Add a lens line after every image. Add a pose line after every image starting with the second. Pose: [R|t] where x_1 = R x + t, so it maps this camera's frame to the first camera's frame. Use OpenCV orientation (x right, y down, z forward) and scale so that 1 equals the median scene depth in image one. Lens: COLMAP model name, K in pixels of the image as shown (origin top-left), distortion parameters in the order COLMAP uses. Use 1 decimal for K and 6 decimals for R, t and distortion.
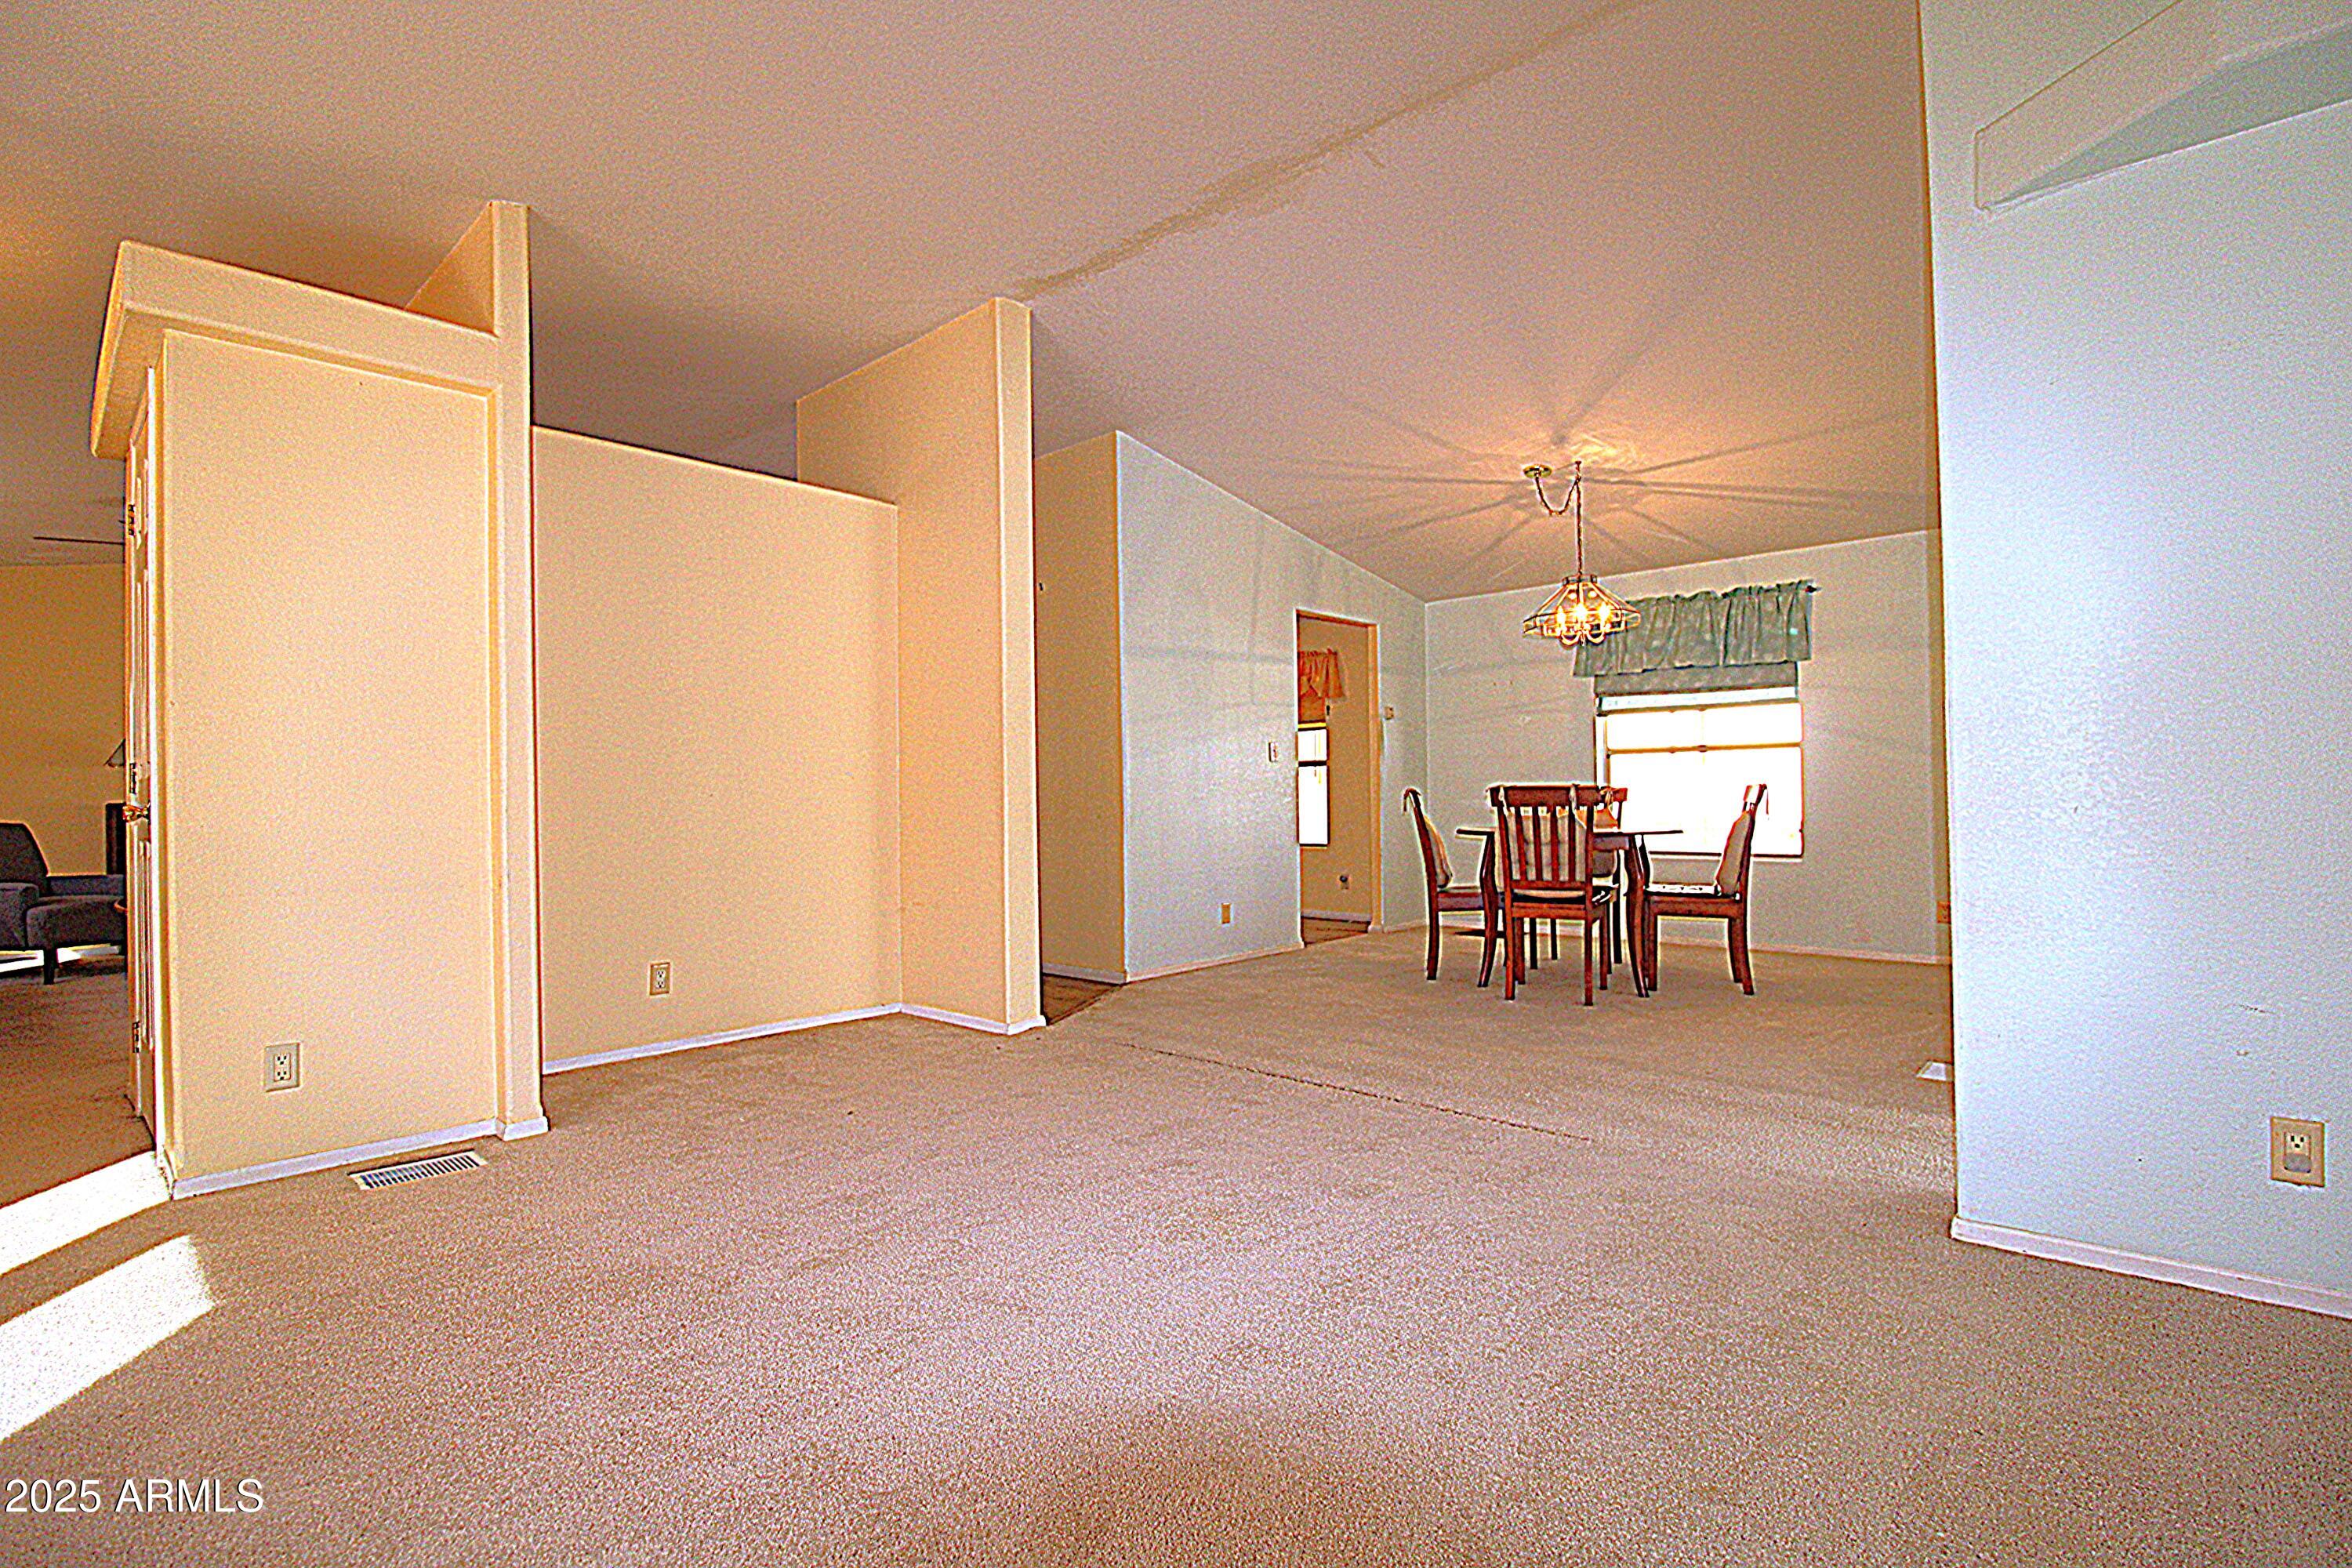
lens RADIAL K [[1084.5, 0, 1182.5], [0, 1084.5, 783.0], [0, 0, 1]] dist [0.002779, -0.015953]
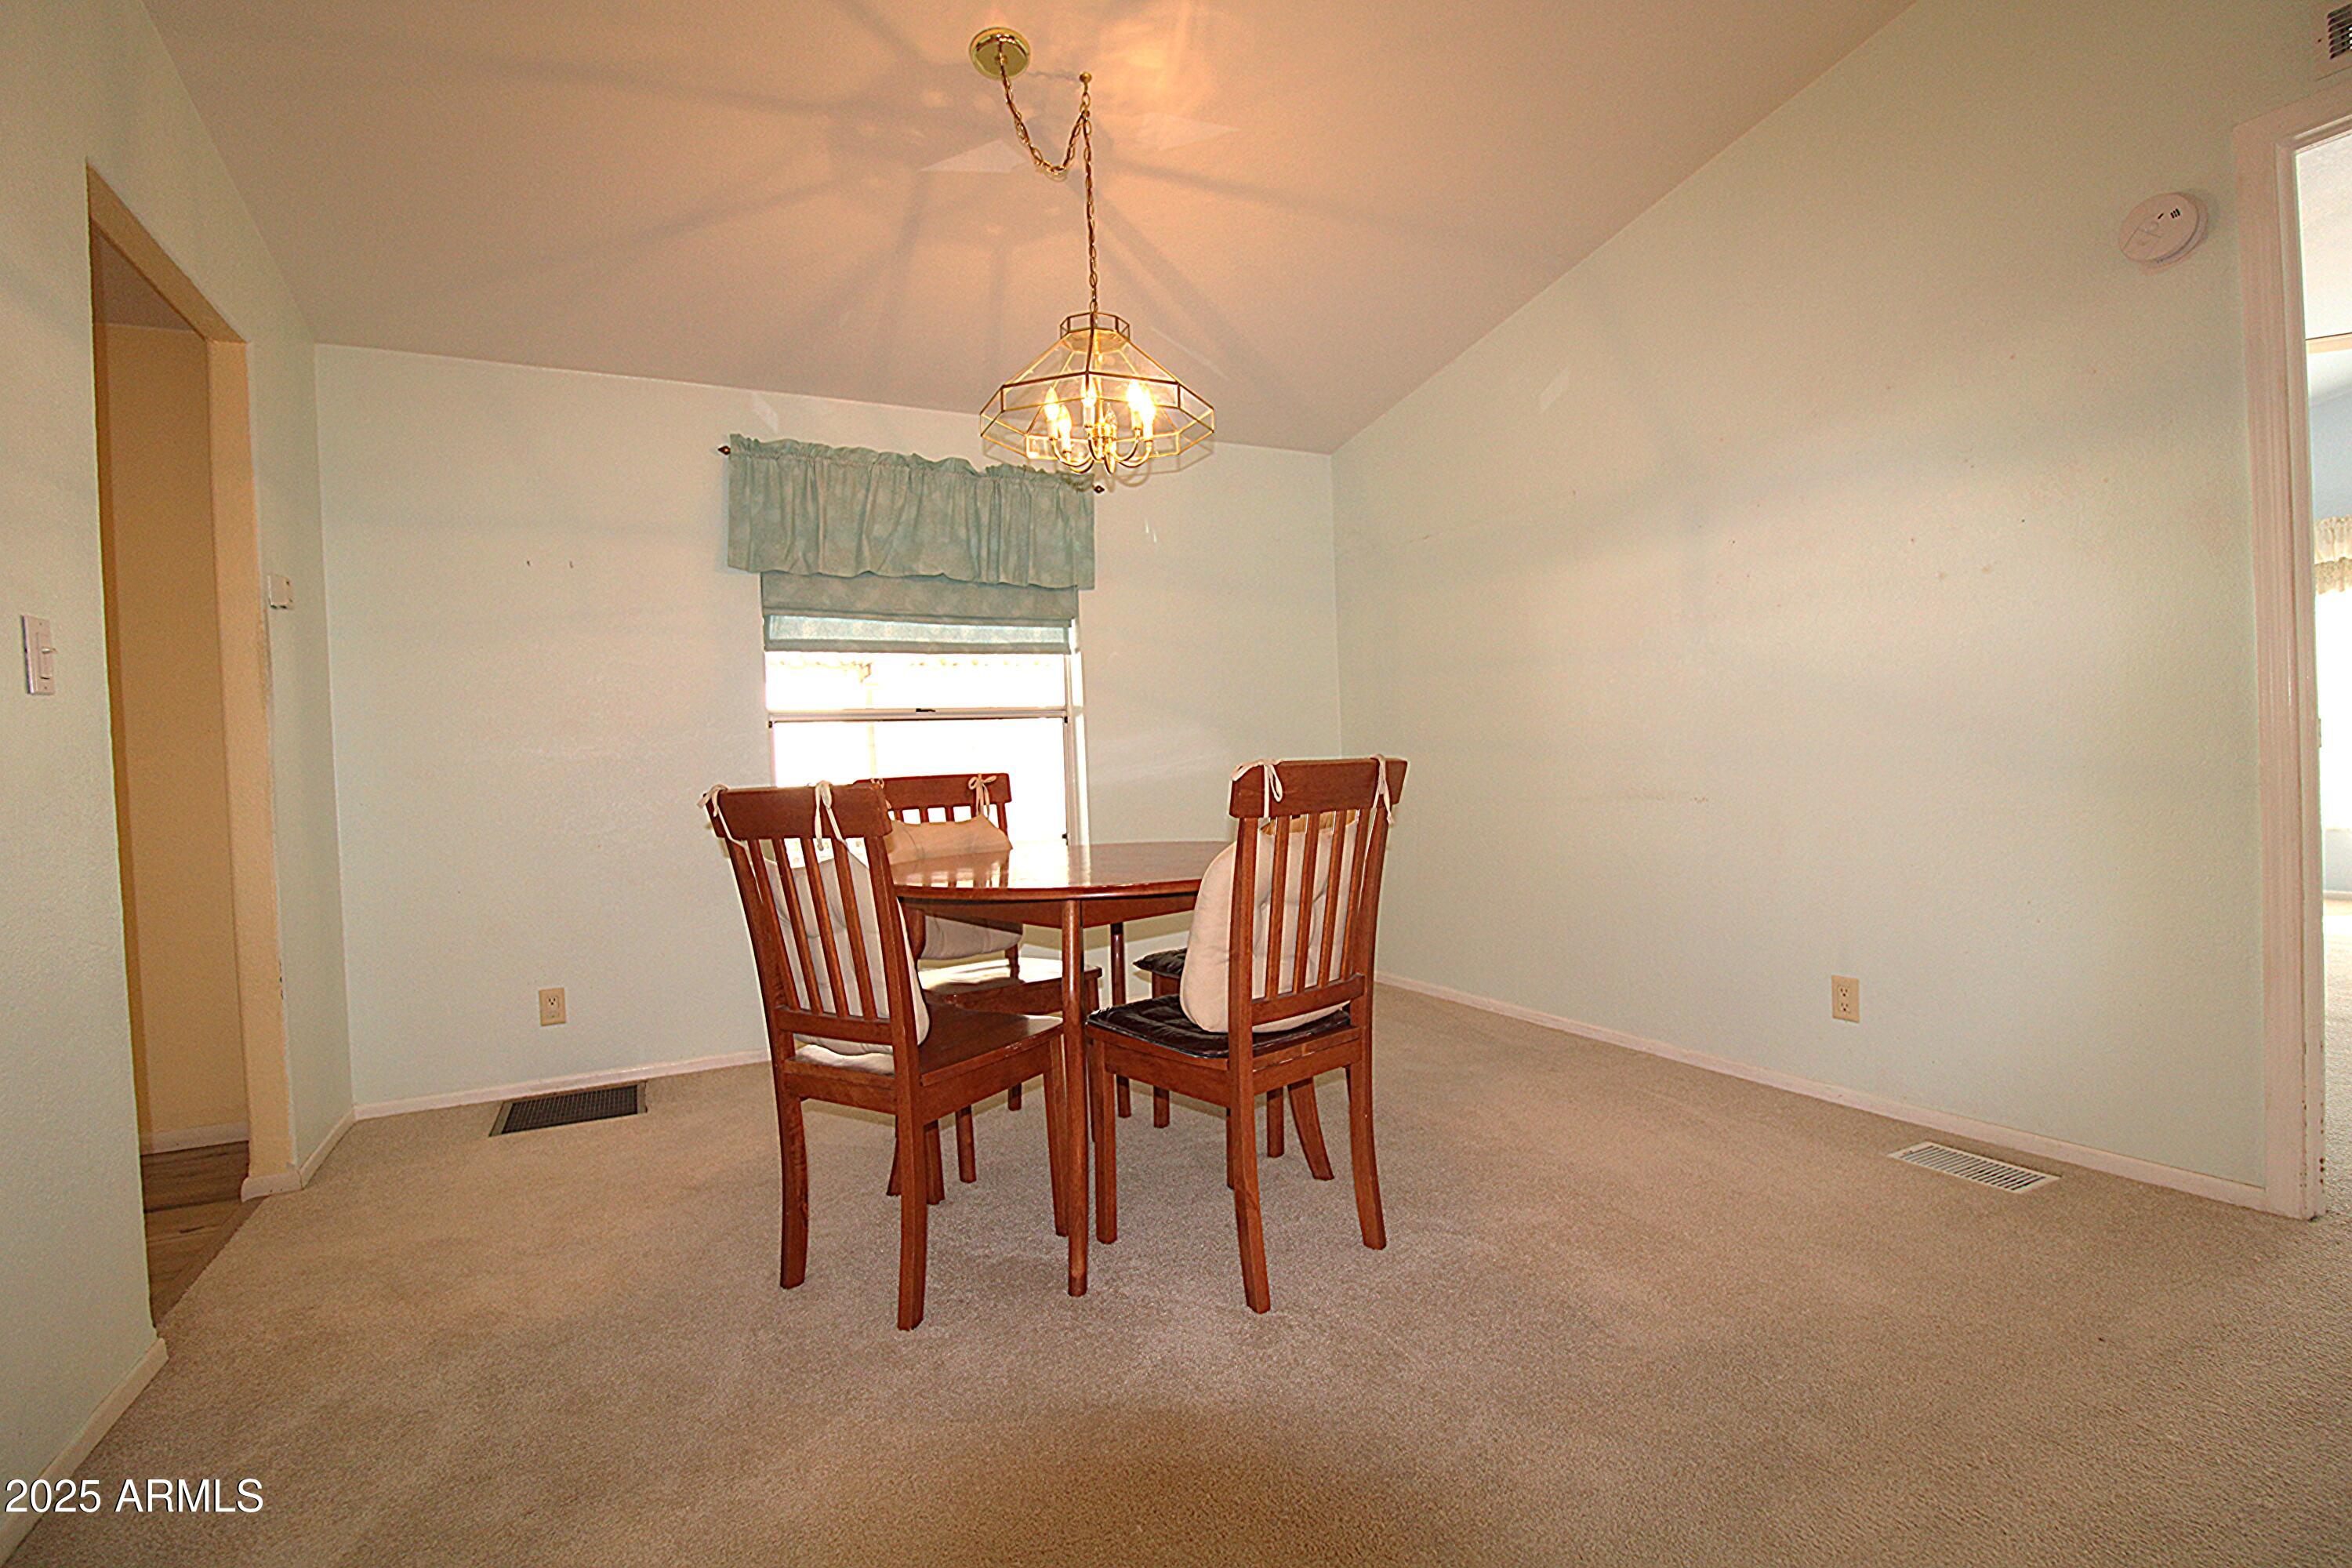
lens RADIAL K [[1084.5, 0, 1182.5], [0, 1084.5, 783.0], [0, 0, 1]] dist [0.002779, -0.015953]
pose [[0.358395, -0.019289, 0.933371, -0.077725], [0.023538, 0.999655, 0.011621, 0.005675], [-0.933273, 0.017805, 0.358725, 1.007587]]
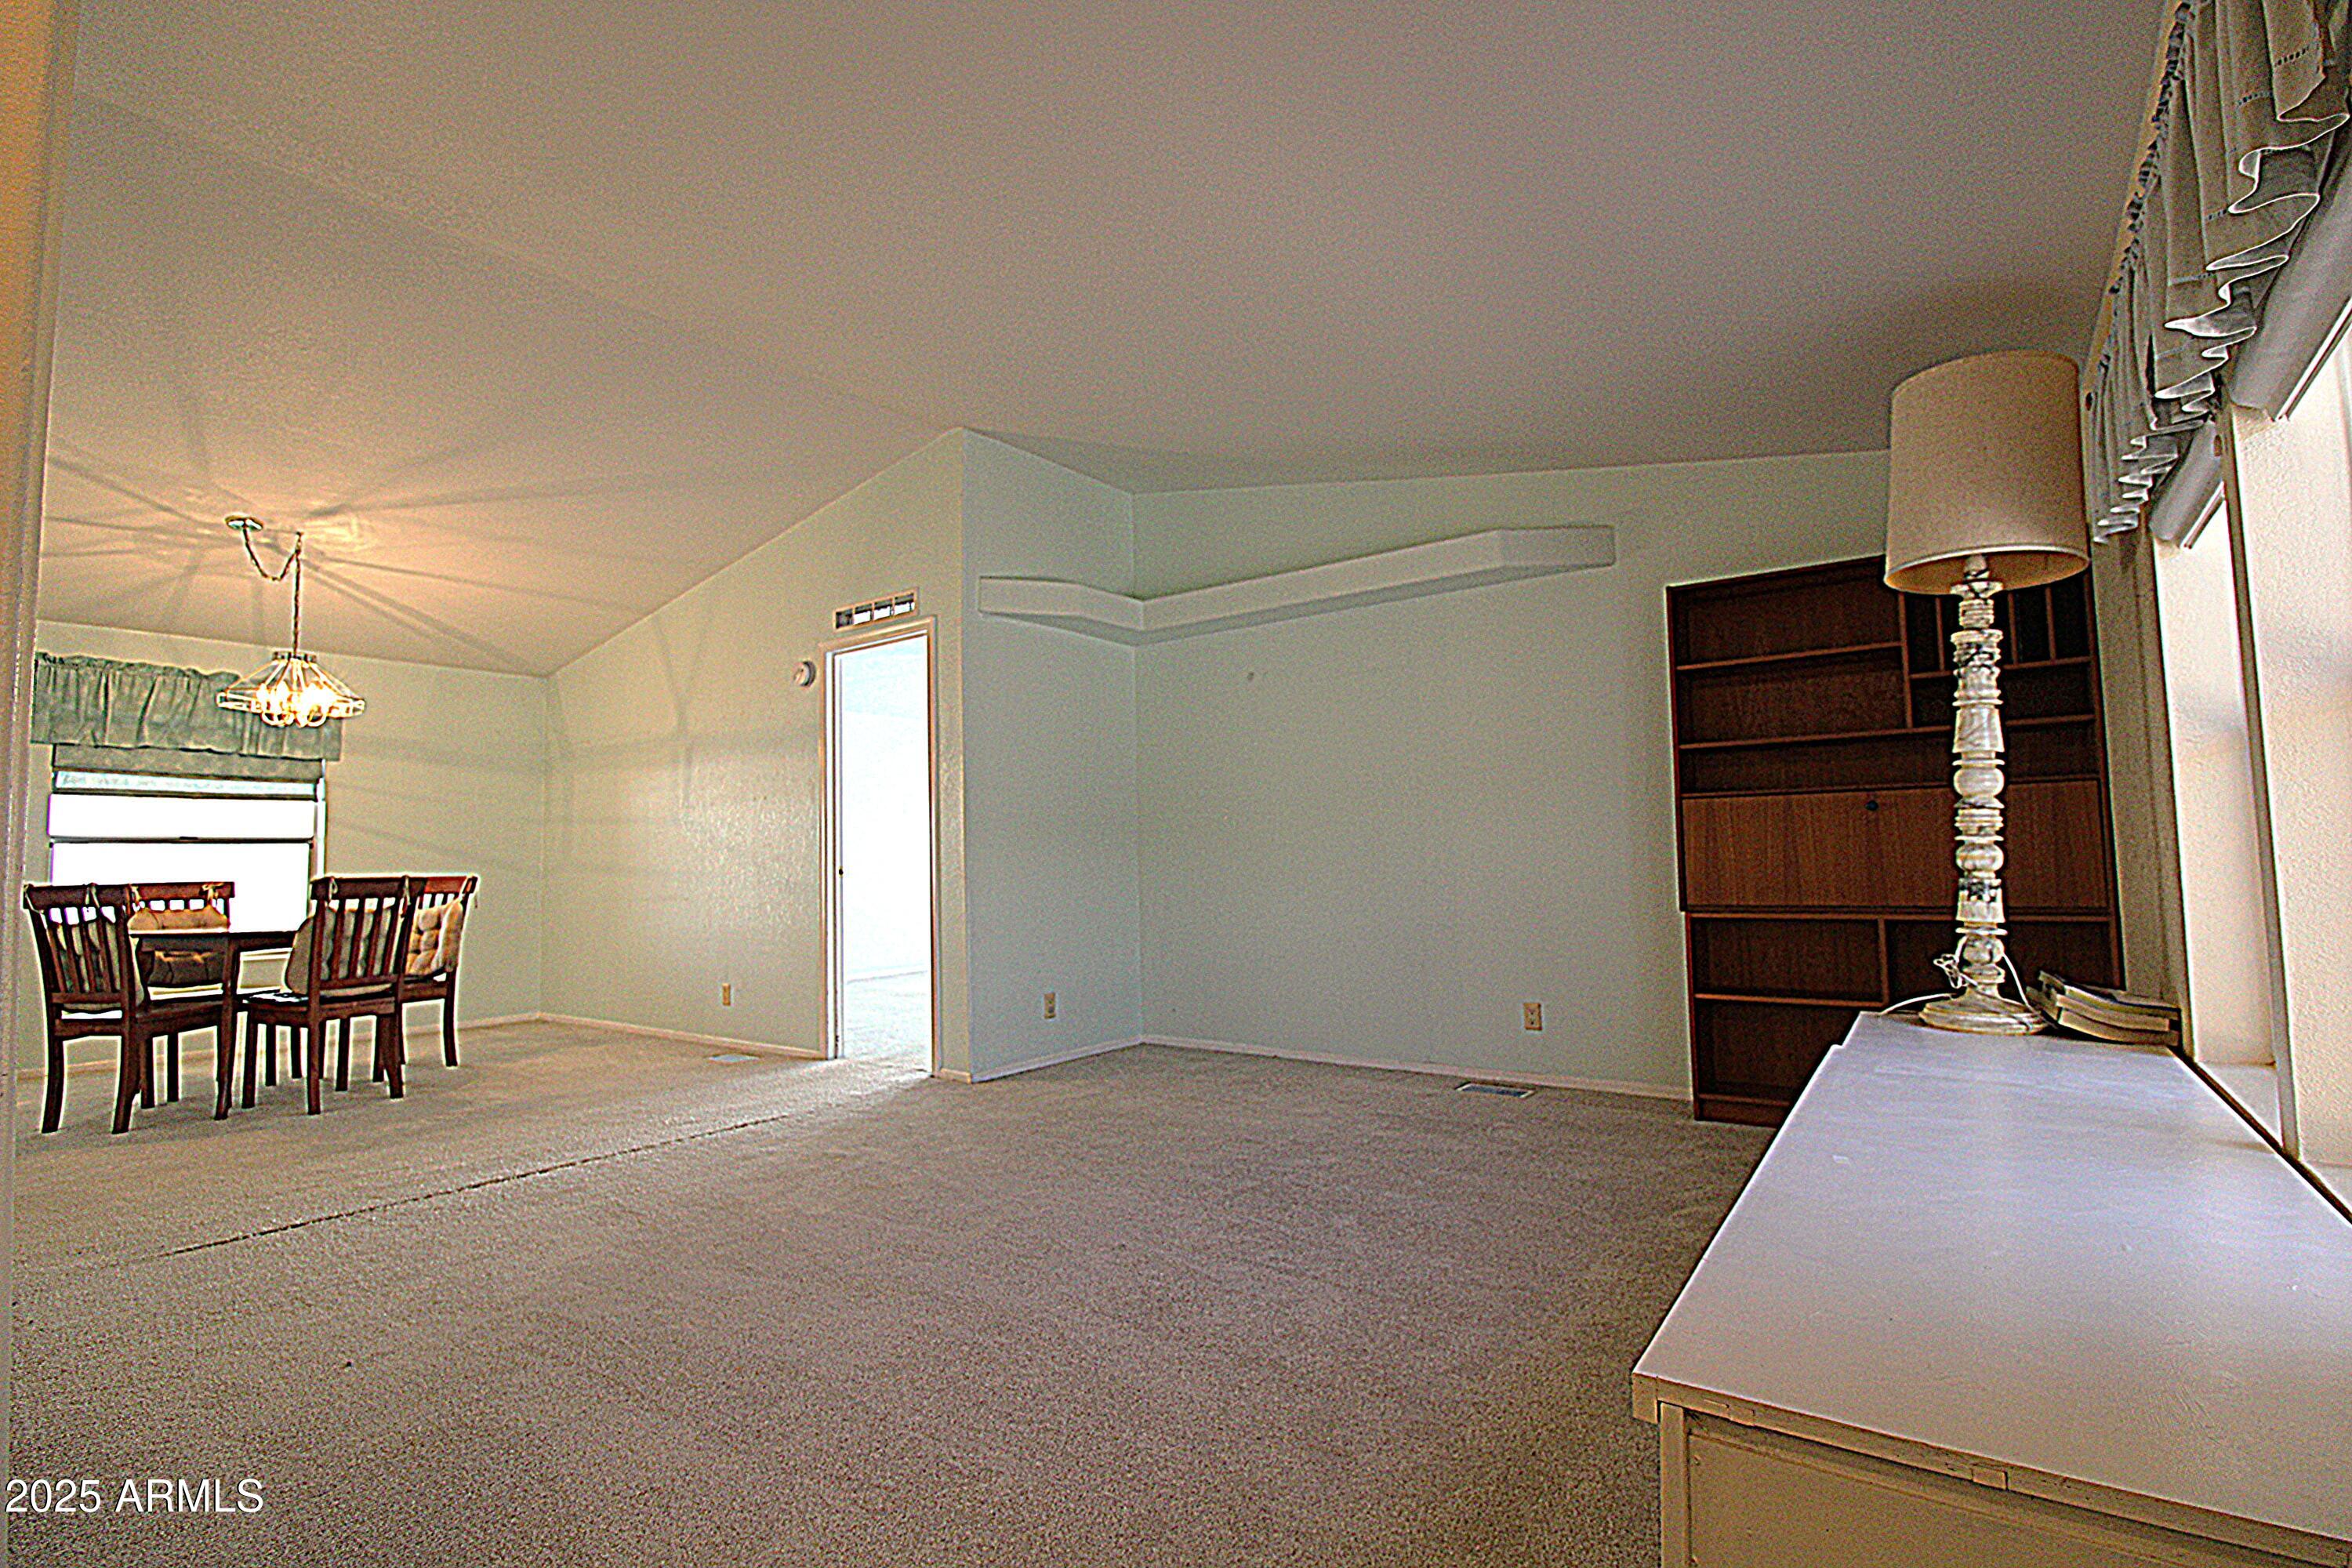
lens RADIAL K [[1092.8, 0, 1174.8], [0, 1092.8, 793.3], [0, 0, 1]] dist [-0.019631, -0.000660]
pose [[-0.100801, 0.080902, 0.991612, -0.779855], [0.008524, 0.996722, -0.080452, 0.013020], [-0.994870, 0.000343, -0.101161, 0.428823]]
